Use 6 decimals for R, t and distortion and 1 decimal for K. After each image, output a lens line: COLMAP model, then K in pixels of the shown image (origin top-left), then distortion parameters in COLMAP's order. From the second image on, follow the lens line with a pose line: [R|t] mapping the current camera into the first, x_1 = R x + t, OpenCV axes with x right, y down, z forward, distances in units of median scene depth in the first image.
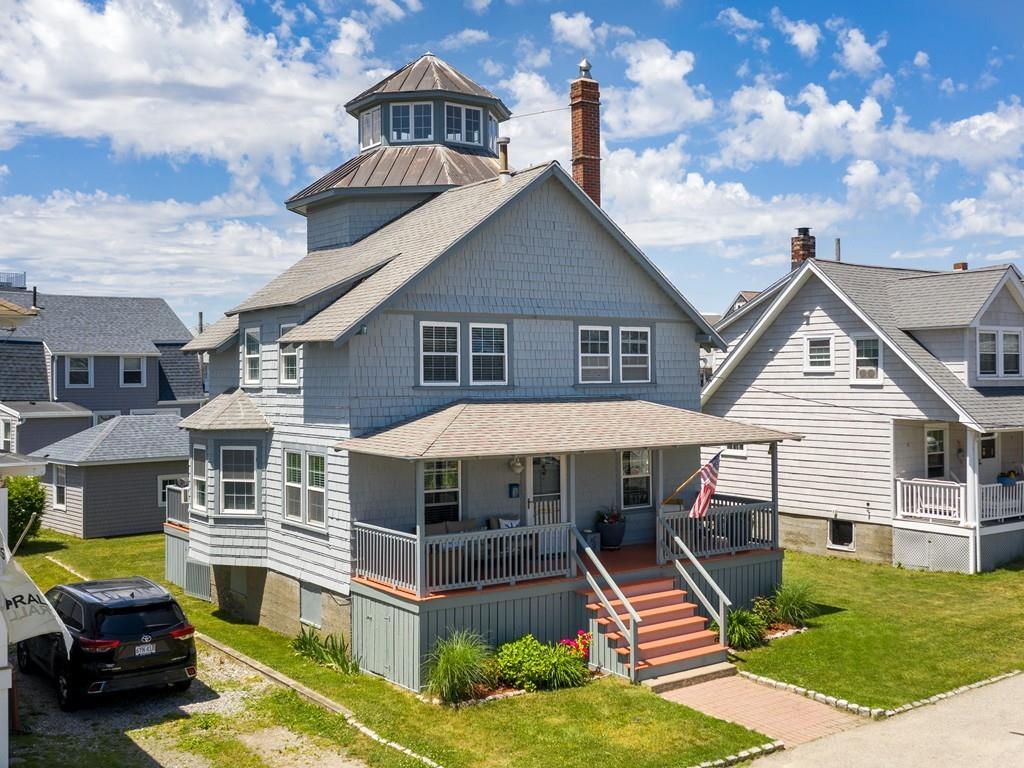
lens RADIAL K [[1066.2, 0, 512.0], [0, 1066.2, 384.0], [0, 0, 1]] dist [0.004723, 0.007132]
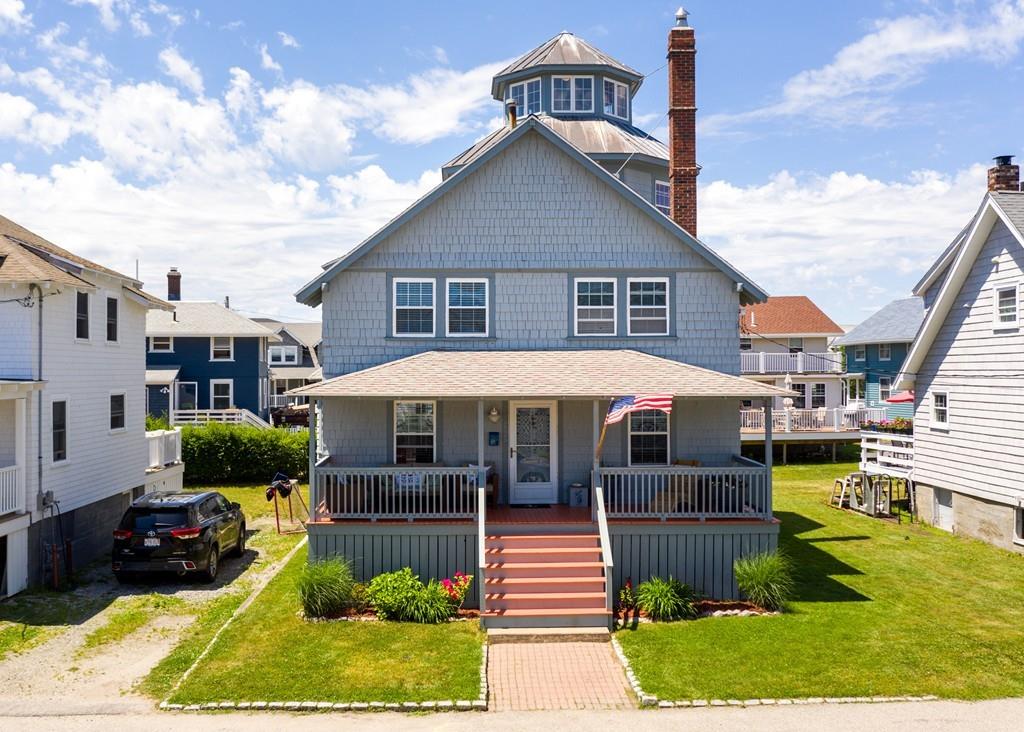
lens RADIAL K [[959.2, 0, 511.4], [0, 959.2, 378.2], [0, 0, 1]] dist [0.011249, 0.010039]
pose [[0.833548, 0.010588, -0.552345, 0.531854], [-0.007693, 0.999942, 0.007559, 0.034045], [0.552393, -0.002052, 0.833581, 0.231638]]
